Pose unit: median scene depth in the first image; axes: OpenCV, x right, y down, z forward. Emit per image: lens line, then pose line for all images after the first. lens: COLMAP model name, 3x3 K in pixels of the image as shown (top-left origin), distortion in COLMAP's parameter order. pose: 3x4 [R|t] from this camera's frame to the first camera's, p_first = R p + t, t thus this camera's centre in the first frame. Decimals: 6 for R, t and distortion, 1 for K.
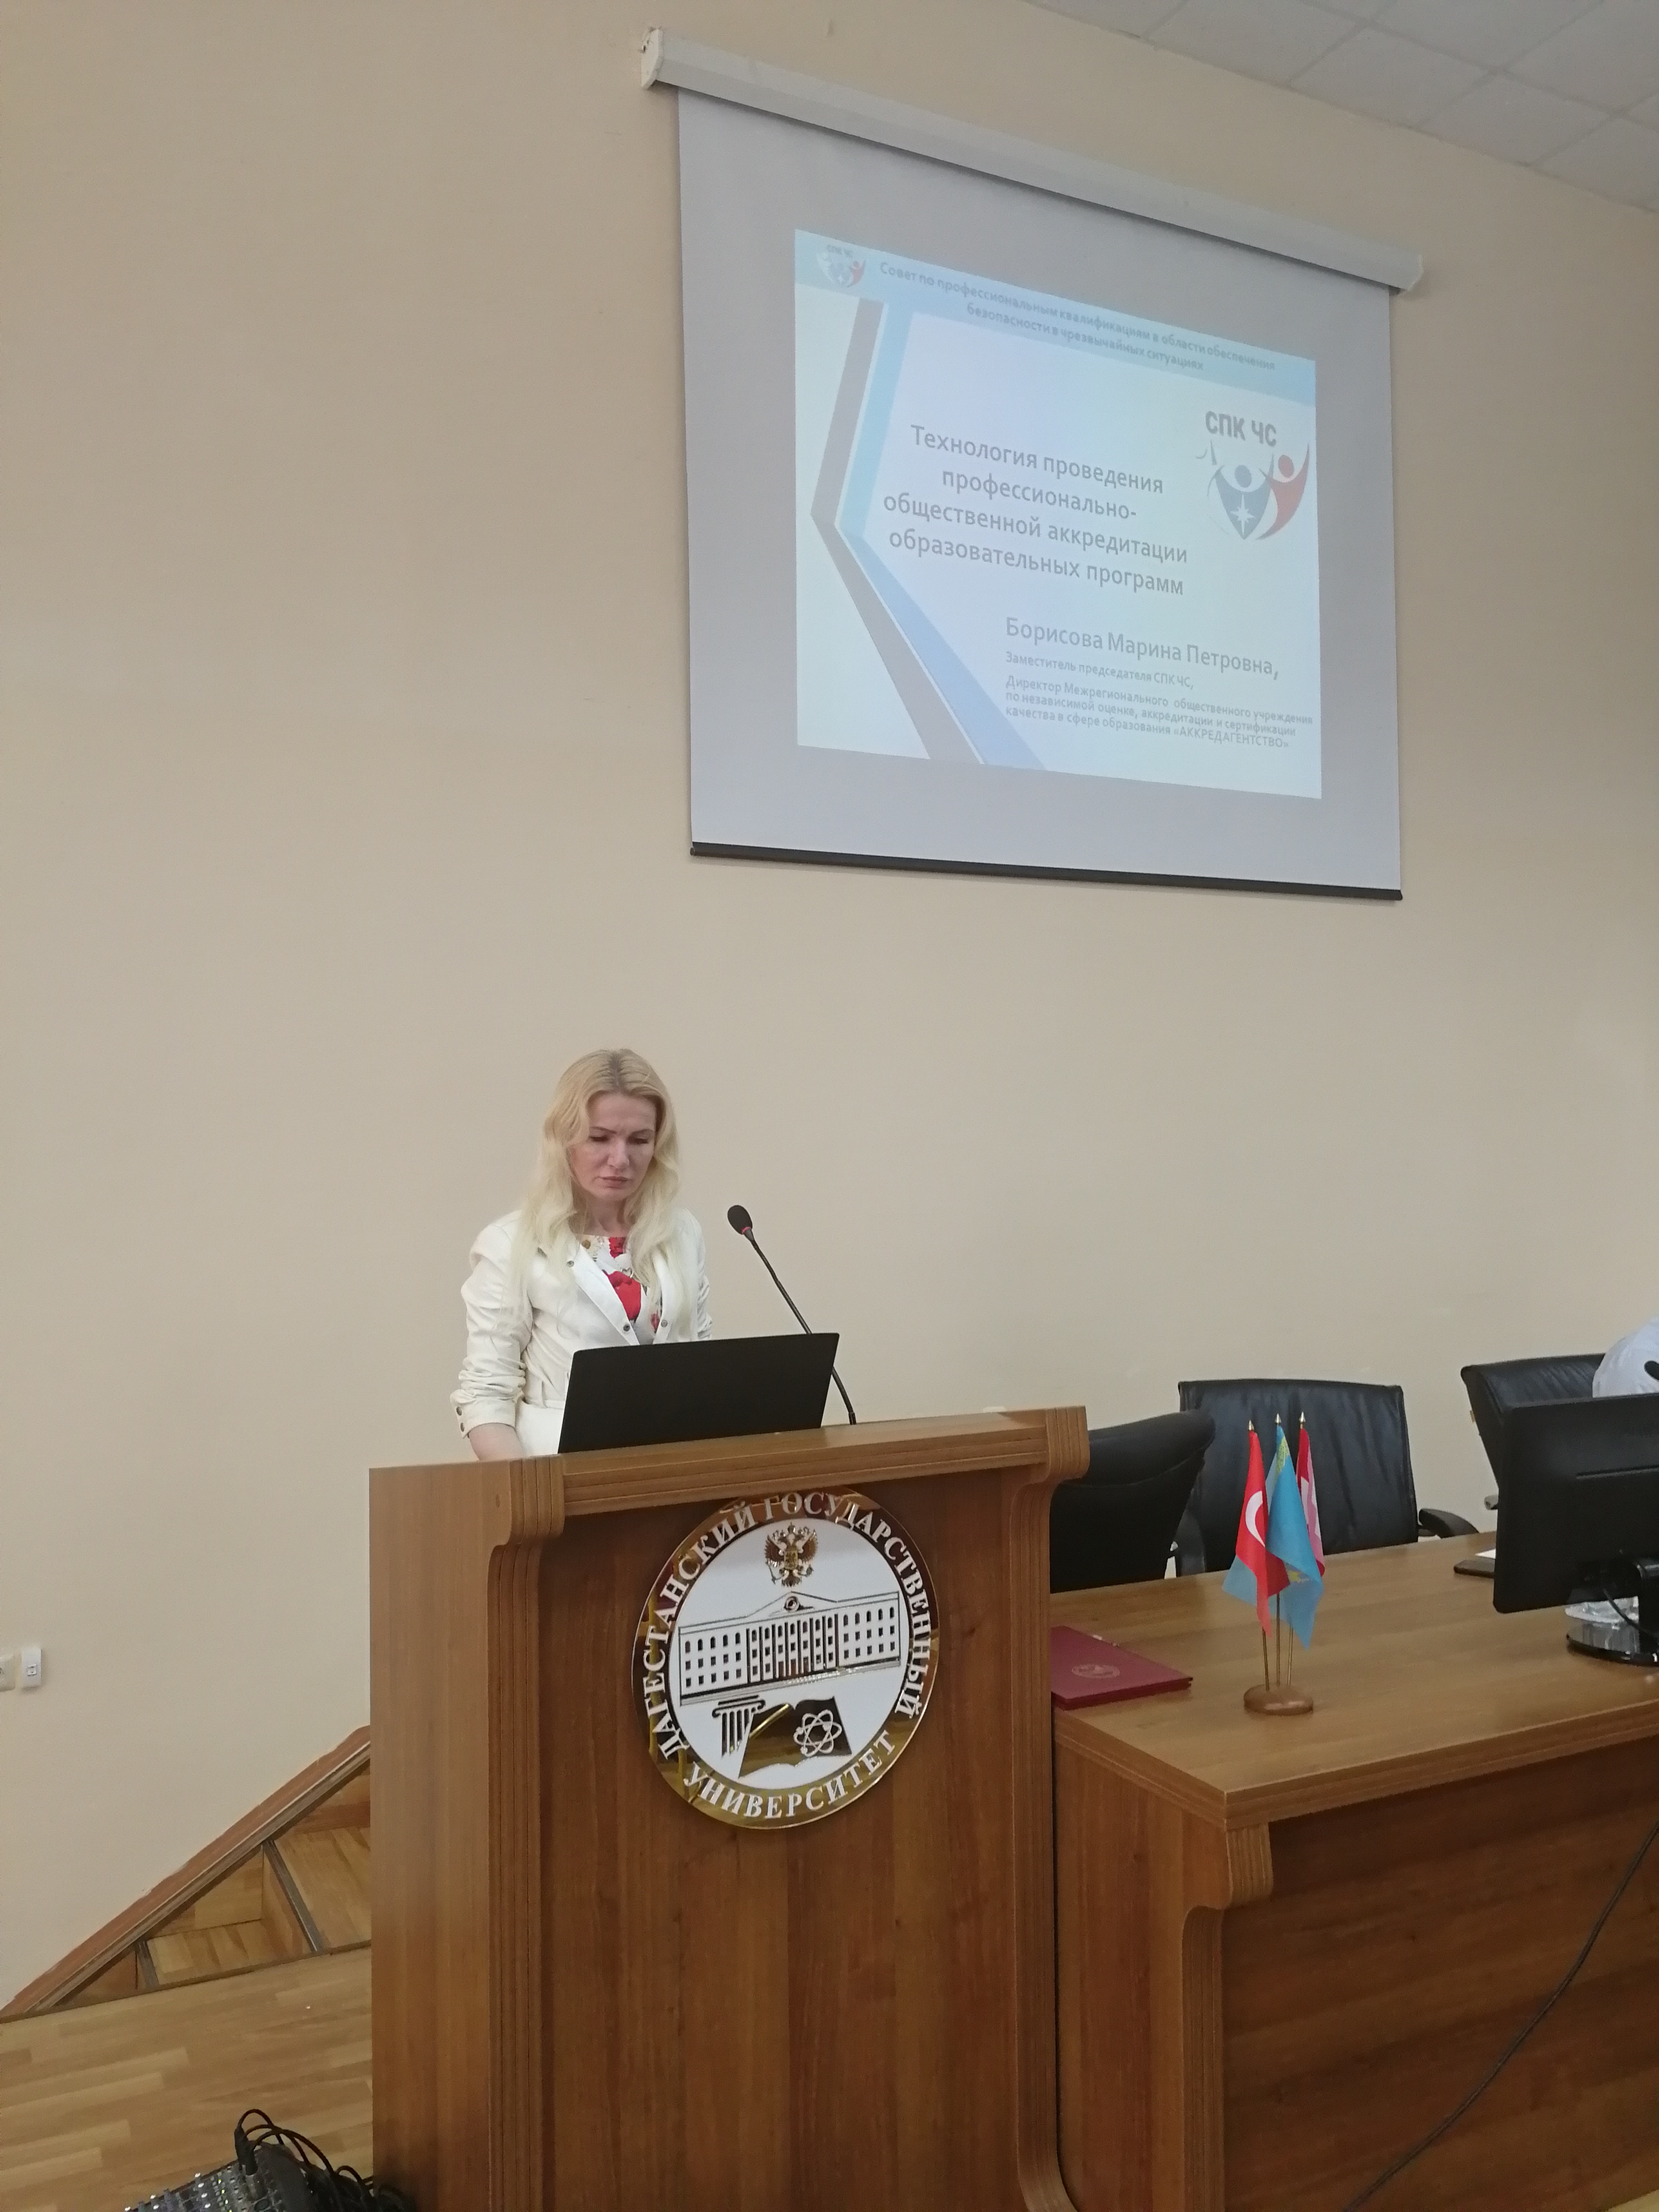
lens RADIAL K [[1732.4, 0, 831.8], [0, 1732.4, 1109.3], [0, 0, 1]] dist [0.003020, -0.011244]
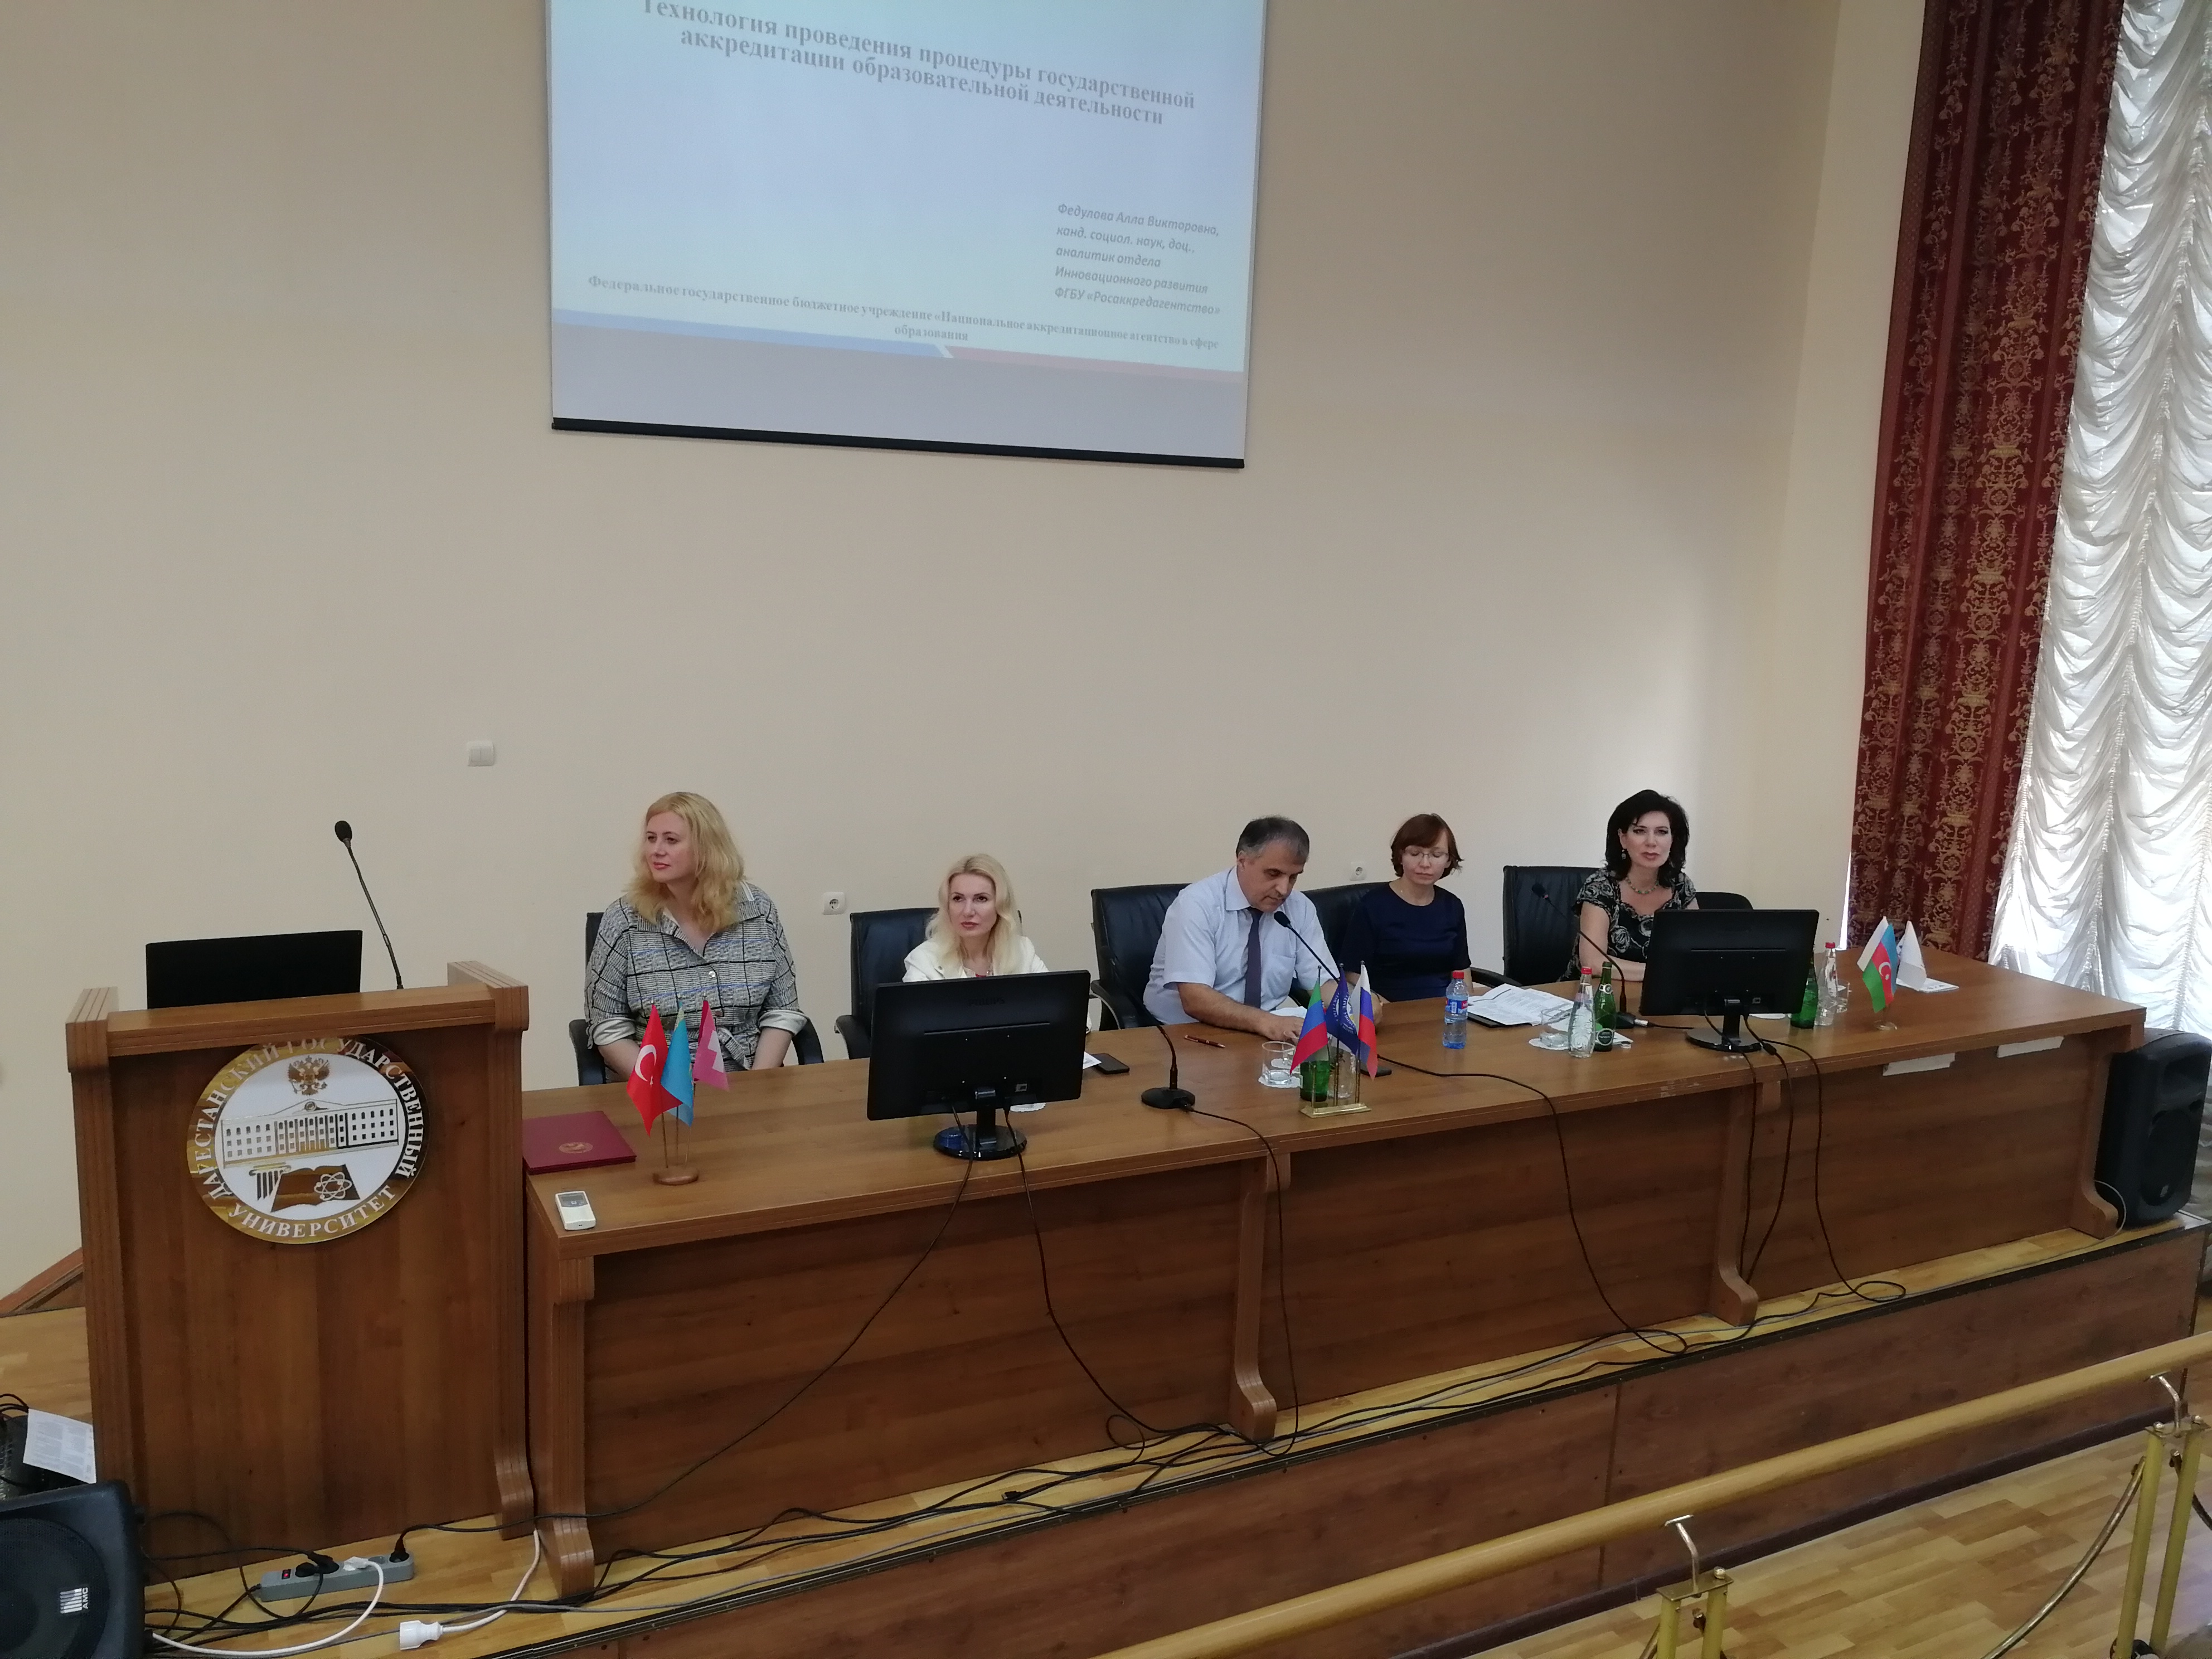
lens RADIAL K [[1732.4, 0, 1104.7], [0, 1732.4, 827.3], [0, 0, 1]] dist [0.003020, -0.011244]
pose [[0.998369, 0.048338, 0.030363, 0.613038], [-0.053175, 0.980972, 0.186728, -0.276892], [-0.020760, -0.188038, 0.981942, -0.466950]]
